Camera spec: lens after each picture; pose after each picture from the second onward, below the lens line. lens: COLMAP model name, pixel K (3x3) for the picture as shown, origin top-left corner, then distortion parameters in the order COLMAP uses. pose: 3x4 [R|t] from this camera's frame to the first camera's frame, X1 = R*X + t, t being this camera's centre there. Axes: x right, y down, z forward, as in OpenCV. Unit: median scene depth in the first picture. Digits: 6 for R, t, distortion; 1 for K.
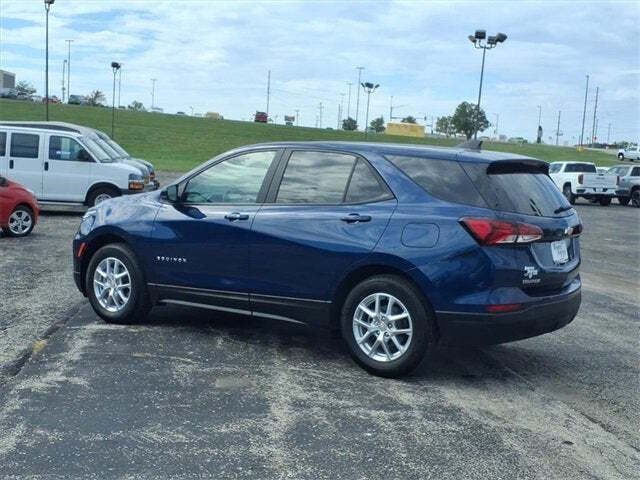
lens RADIAL K [[771.1, 0, 310.1], [0, 771.1, 240.4], [0, 0, 1]] dist [0.251517, -0.827238]
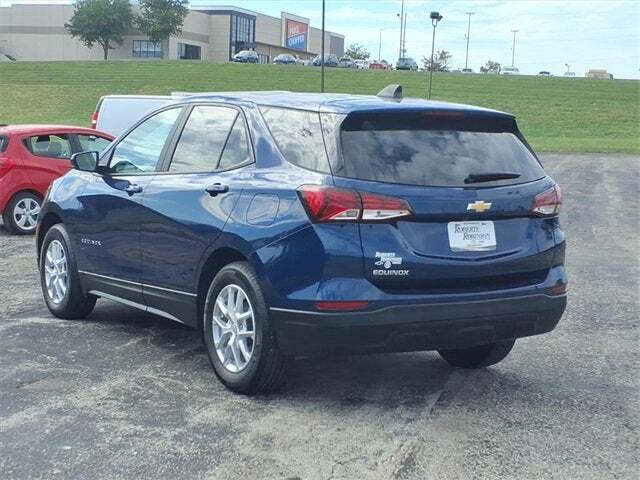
lens RADIAL K [[1022.5, 0, 320.0], [0, 1022.5, 240.0], [0, 0, 1]] dist [0.306997, -1.101712]
pose [[0.931513, 0.016949, -0.363312, 0.531593], [-0.018212, 0.999834, -0.000050, 0.021051], [0.363251, 0.006663, 0.931667, 0.064368]]
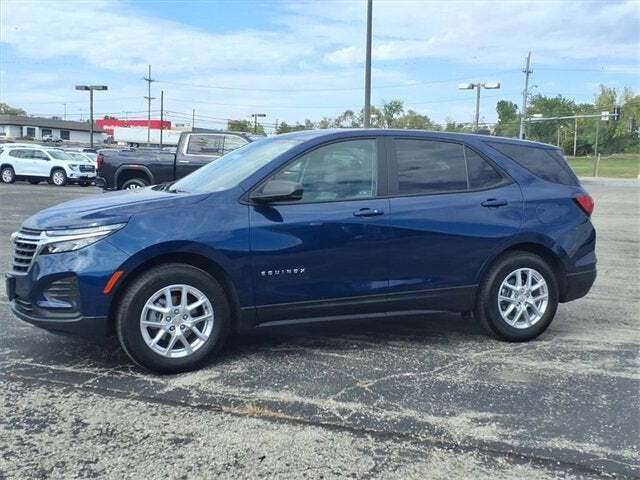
lens RADIAL K [[823.2, 0, 320.0], [0, 823.2, 240.0], [0, 0, 1]] dist [0.138323, -0.061746]
pose [[0.513254, -0.116251, 0.850327, -1.045997], [0.067075, 0.993187, 0.095295, -0.104363], [-0.855612, 0.008125, 0.517555, 0.607066]]
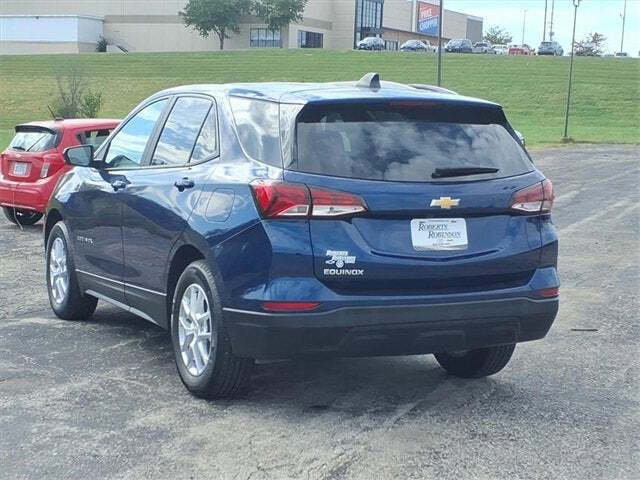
lens RADIAL K [[1112.8, 0, 320.0], [0, 1112.8, 240.0], [0, 0, 1]] dist [0.320055, -1.295372]
pose [[0.886863, 0.022294, -0.461495, 0.672376], [-0.025625, 0.999671, -0.000951, 0.023280], [0.461322, 0.012669, 0.887142, 0.095973]]
